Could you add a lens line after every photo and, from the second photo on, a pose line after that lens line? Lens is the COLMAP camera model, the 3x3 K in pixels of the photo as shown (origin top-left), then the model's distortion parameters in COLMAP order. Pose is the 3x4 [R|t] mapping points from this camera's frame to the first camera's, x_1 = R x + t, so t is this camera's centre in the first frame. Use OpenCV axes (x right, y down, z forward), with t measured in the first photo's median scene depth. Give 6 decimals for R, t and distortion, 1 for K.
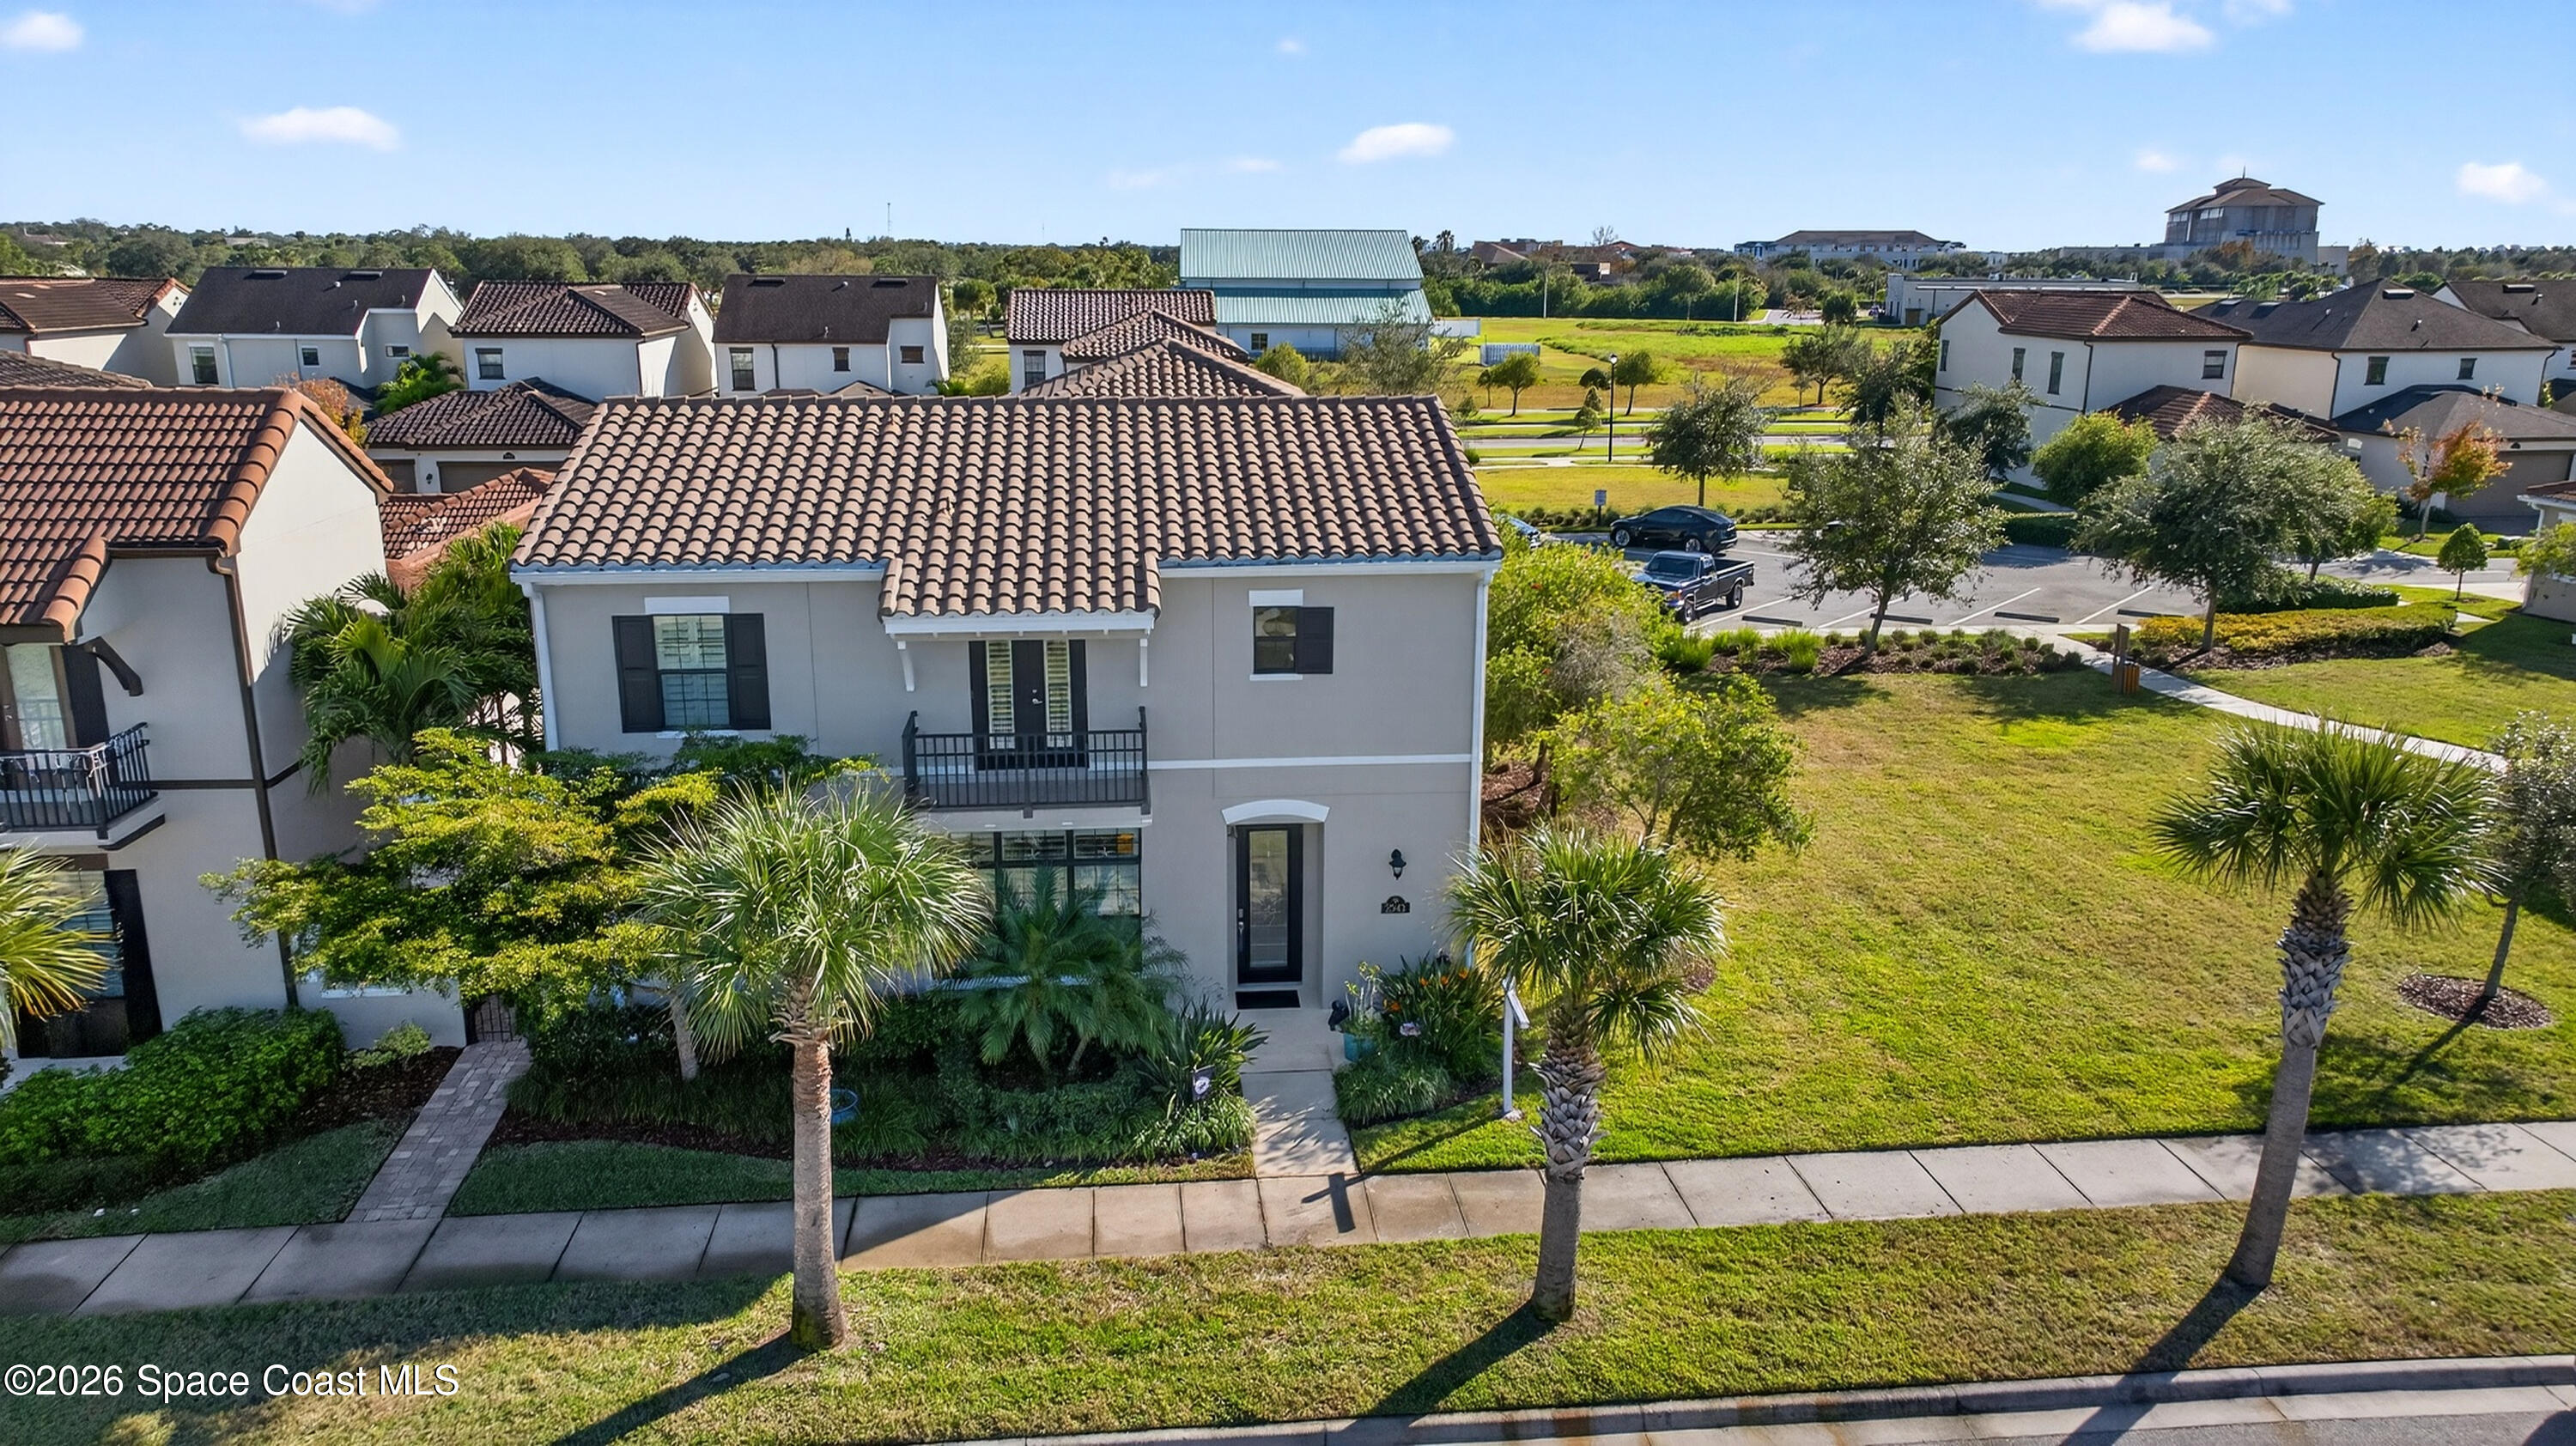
lens RADIAL K [[1778.7, 0, 1290.9], [0, 1778.7, 699.8], [0, 0, 1]] dist [0.014531, 0.012779]
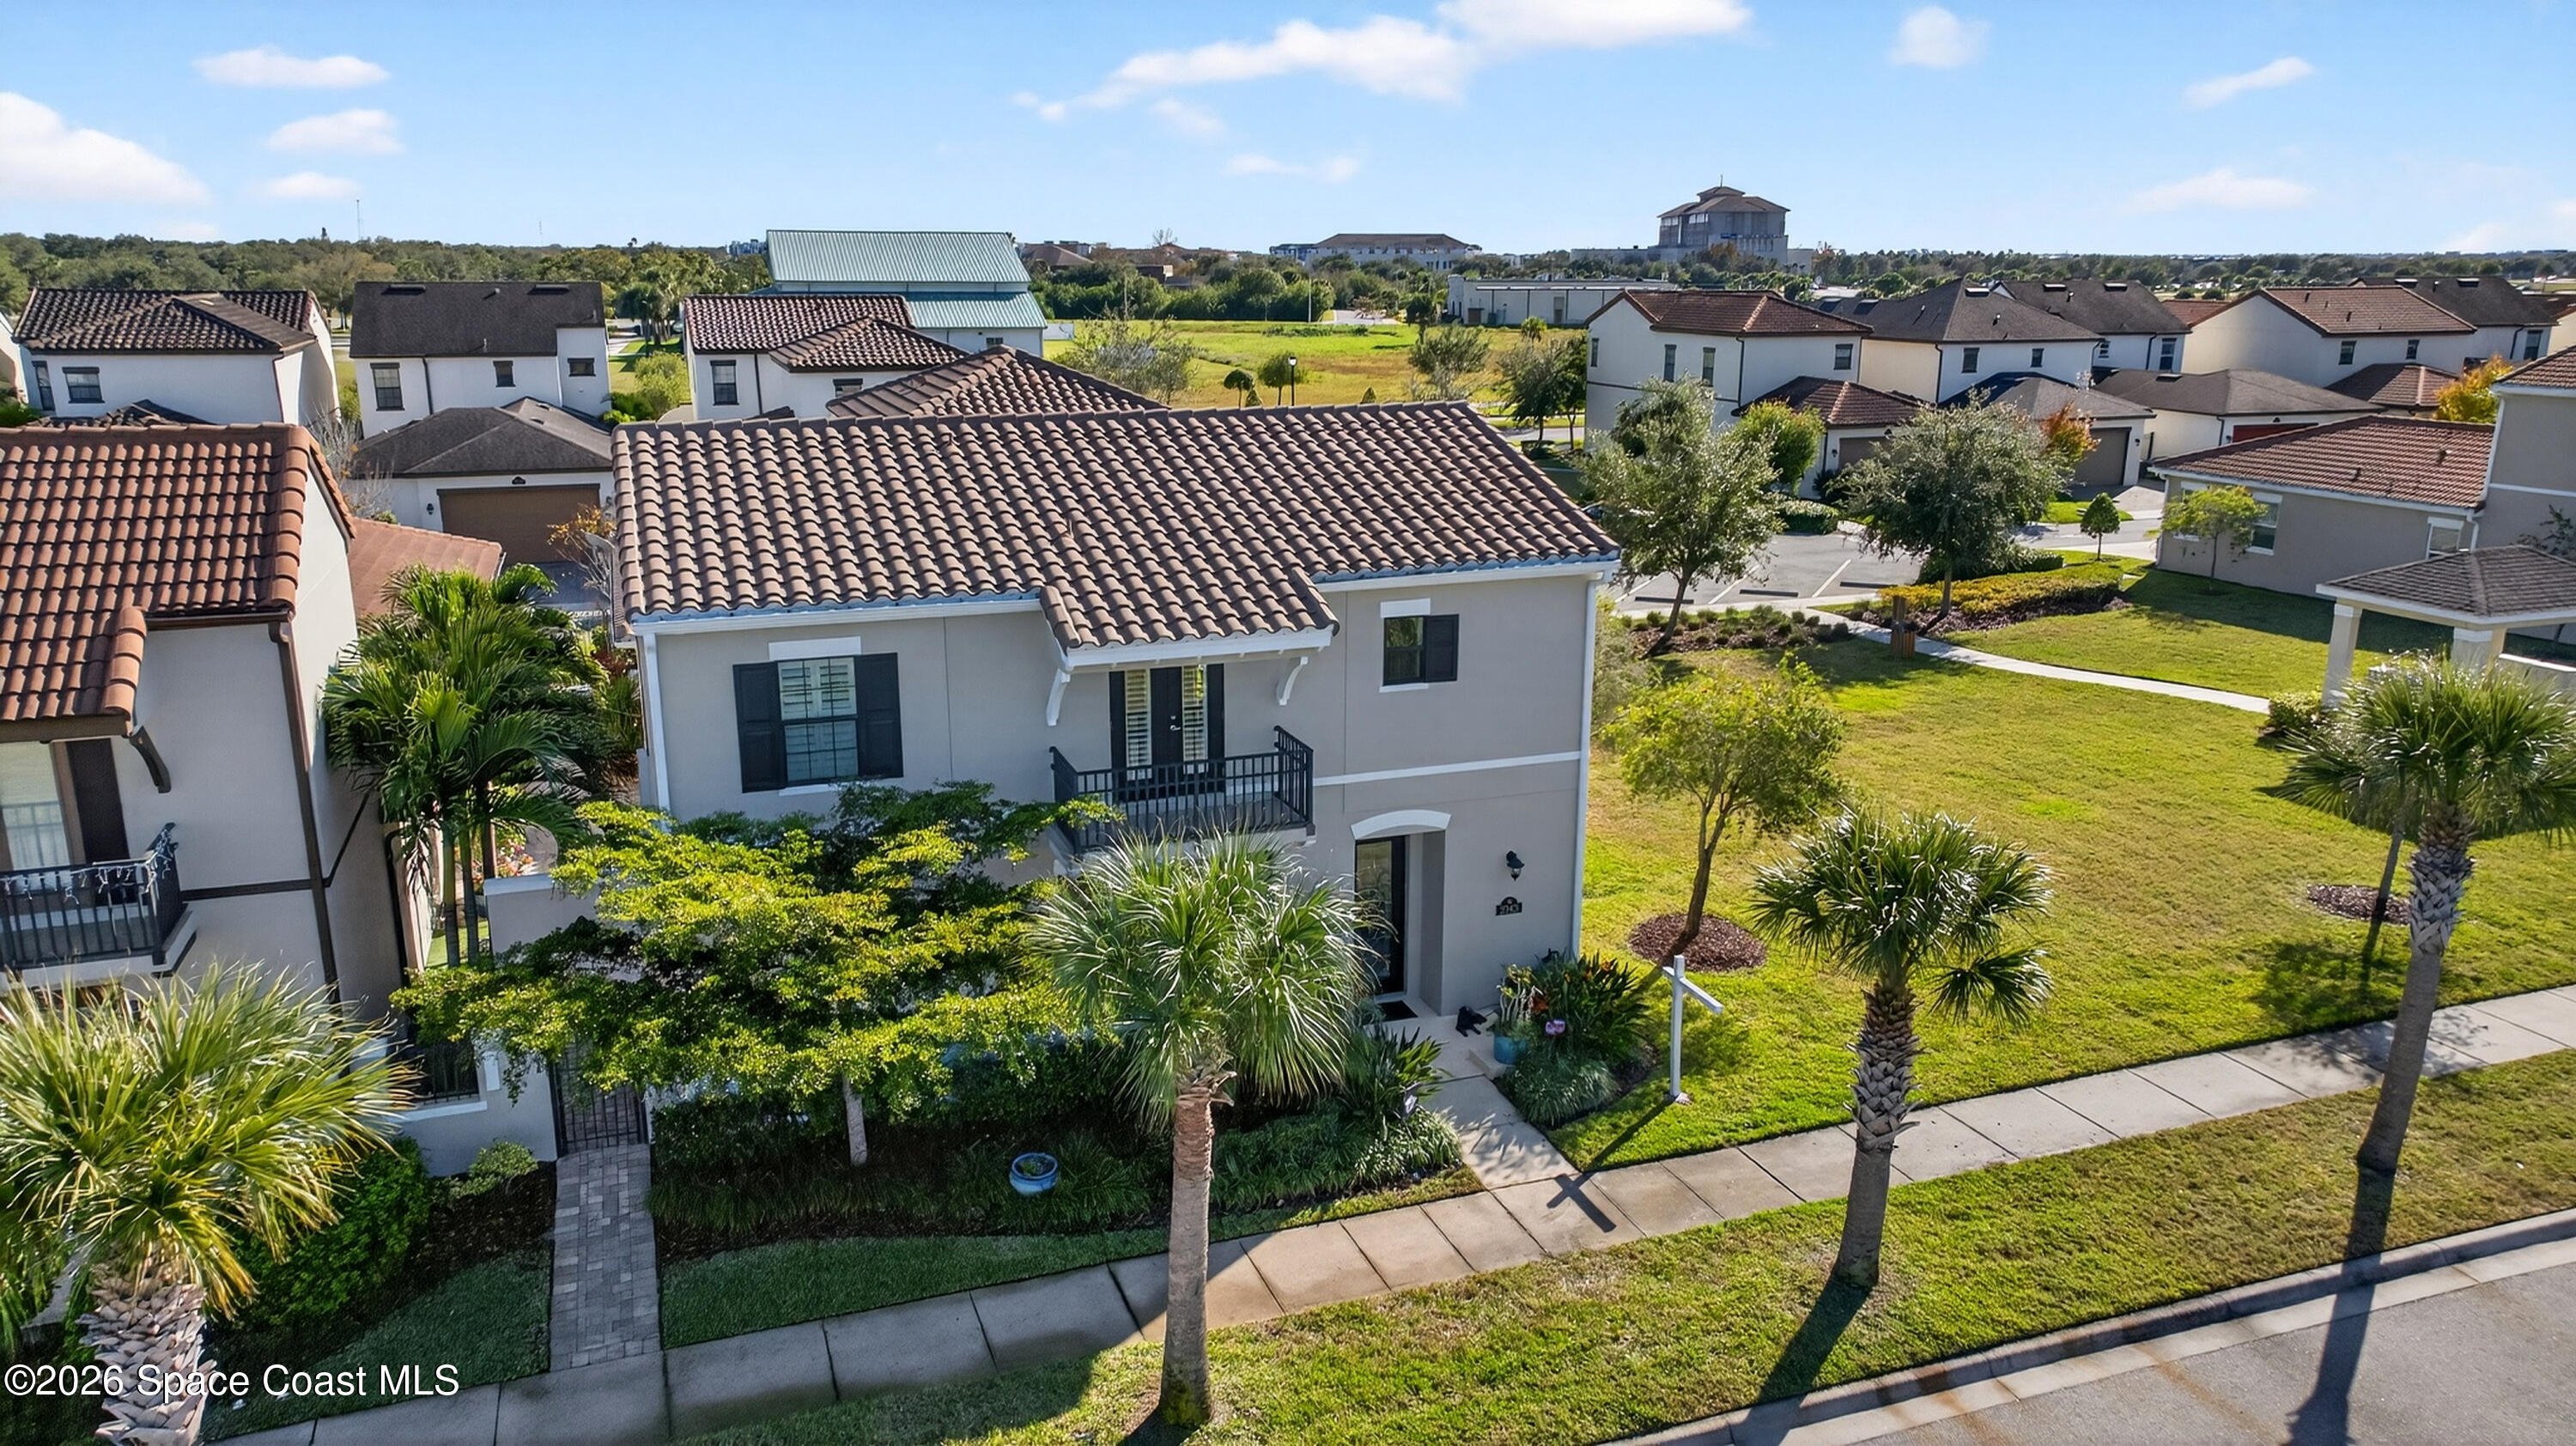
lens RADIAL K [[1778.7, 0, 1285.5], [0, 1778.7, 709.0], [0, 0, 1]] dist [0.014531, 0.012779]
pose [[0.968534, -0.064025, 0.240506, -0.318236], [0.063072, 0.997941, 0.011667, -0.016949], [-0.240758, 0.003869, 0.970577, 0.053281]]
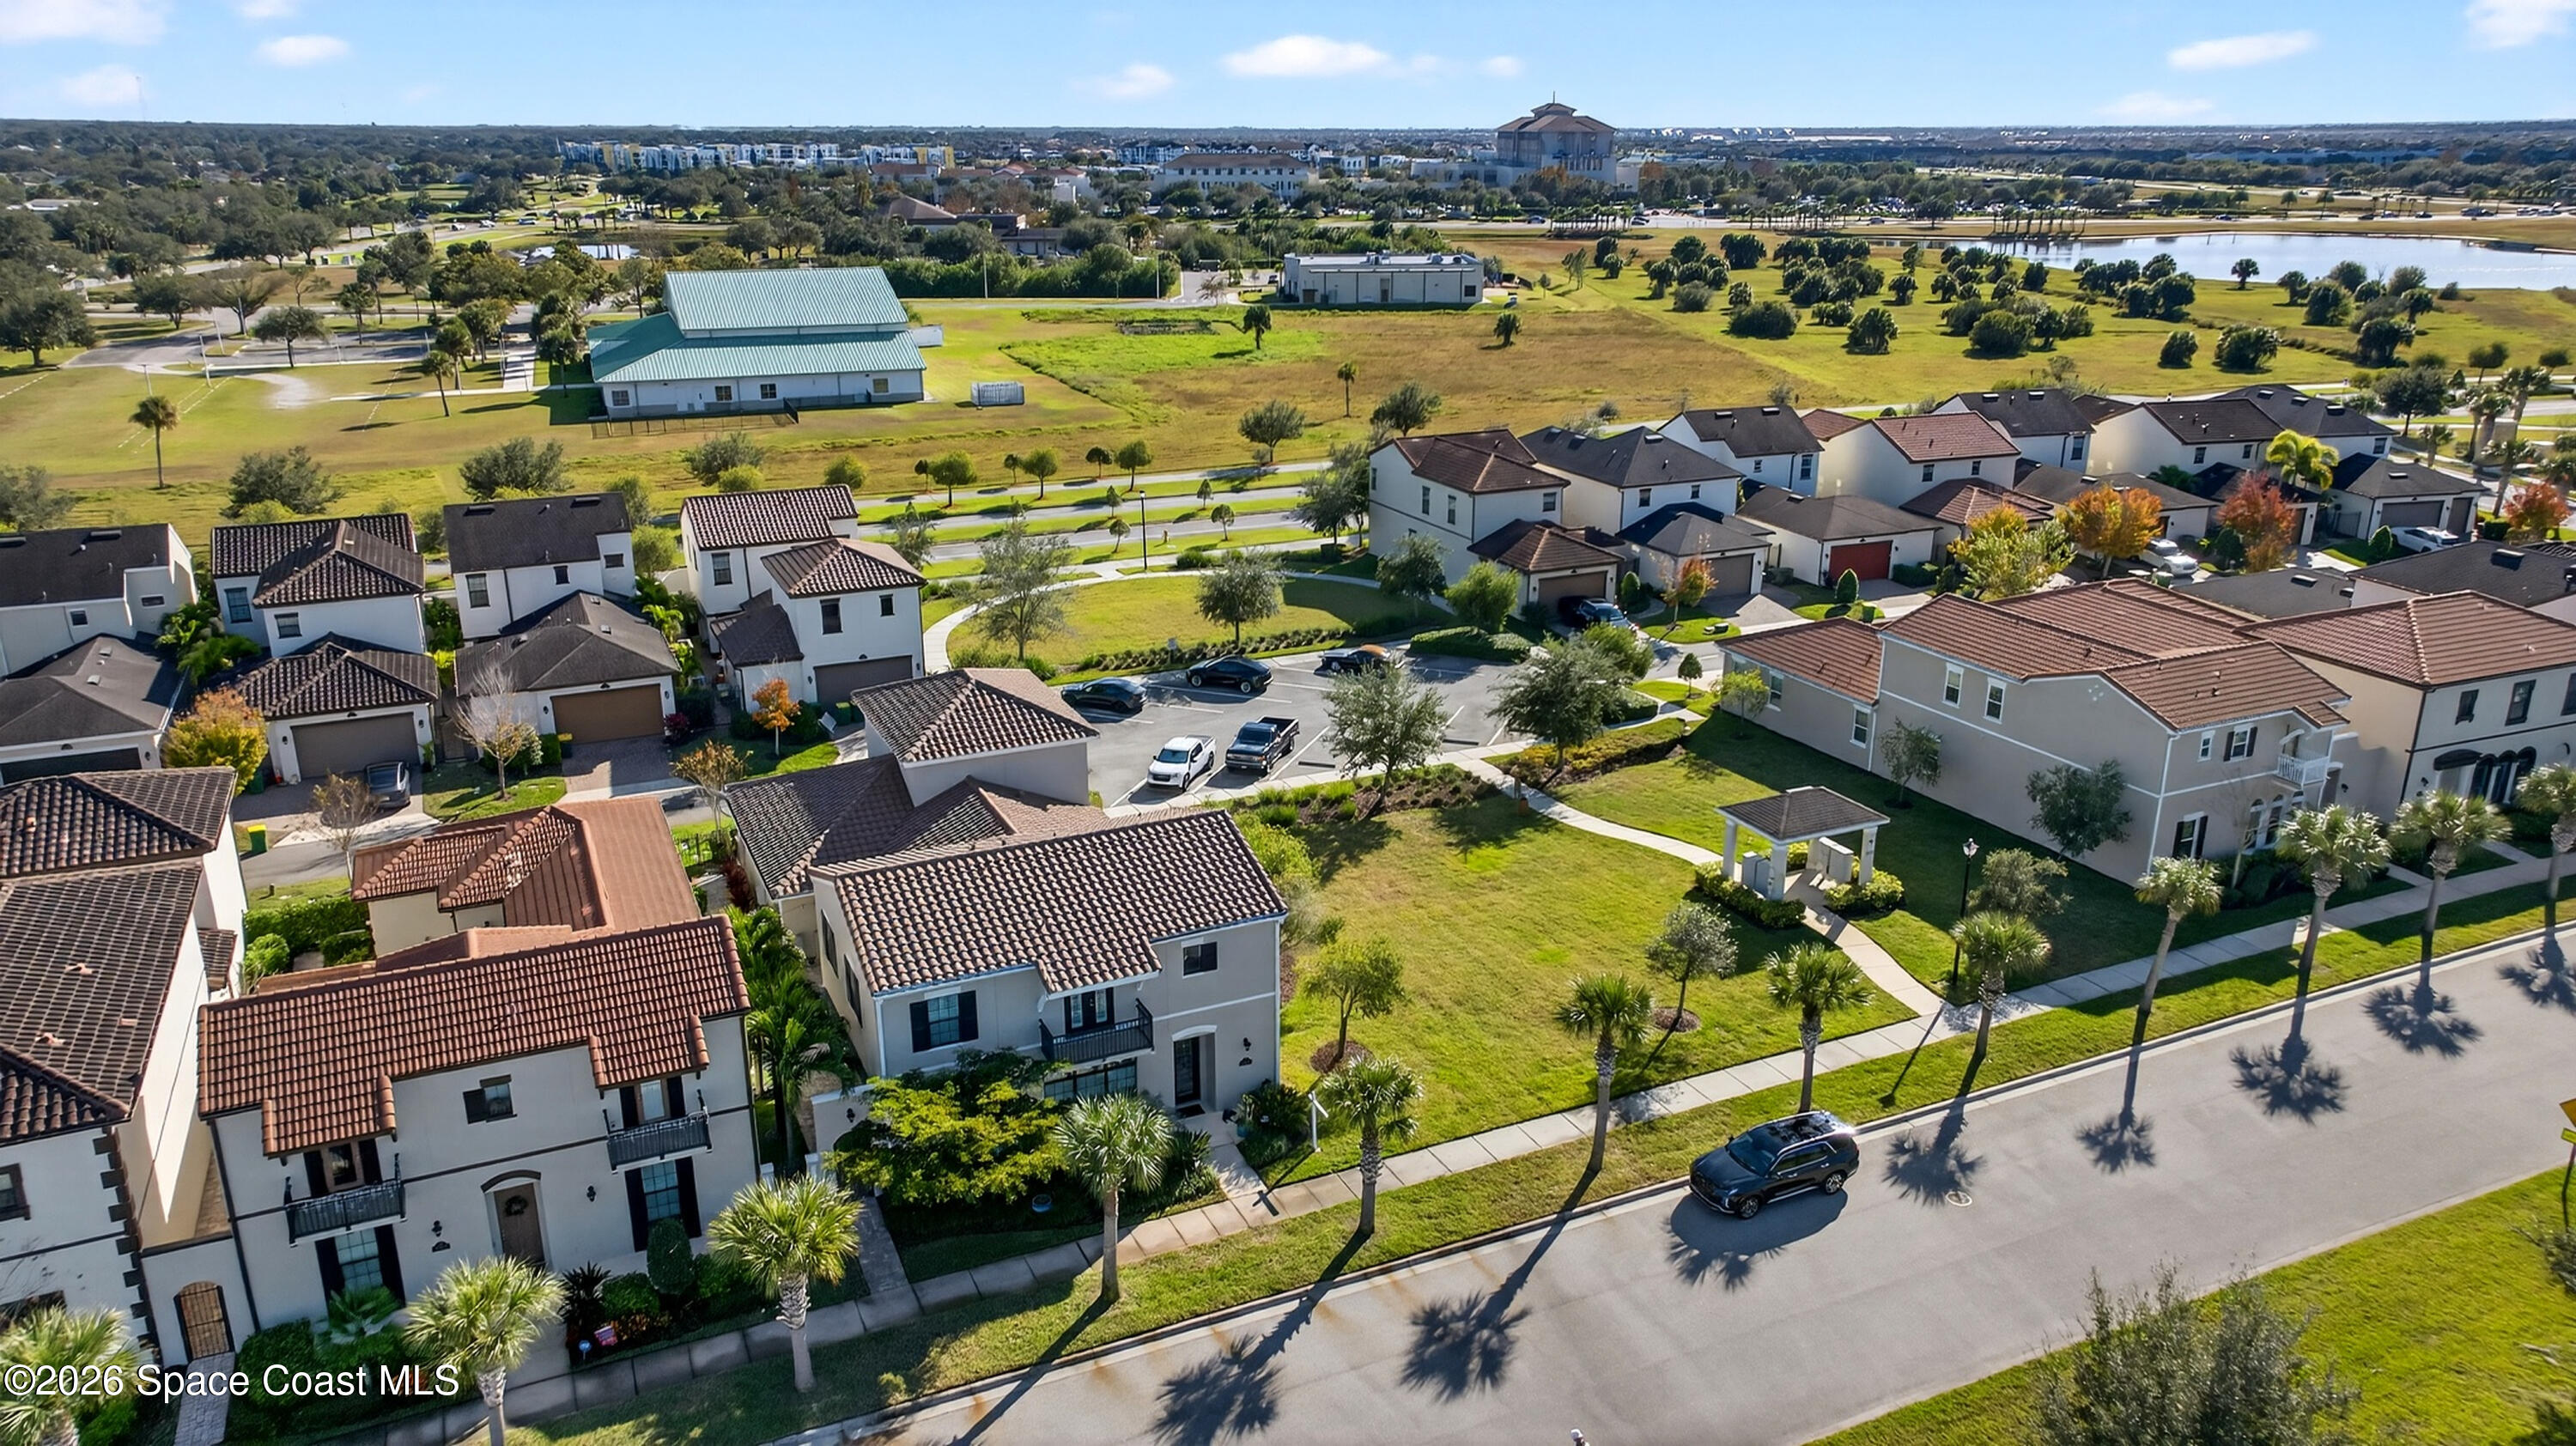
lens RADIAL K [[1778.7, 0, 1289.6], [0, 1778.7, 715.8], [0, 0, 1]] dist [0.014531, 0.012779]
pose [[0.944483, -0.108263, 0.310211, -0.562731], [0.084527, 0.992438, 0.089005, -0.535985], [-0.317501, -0.057842, 0.946492, -1.157486]]
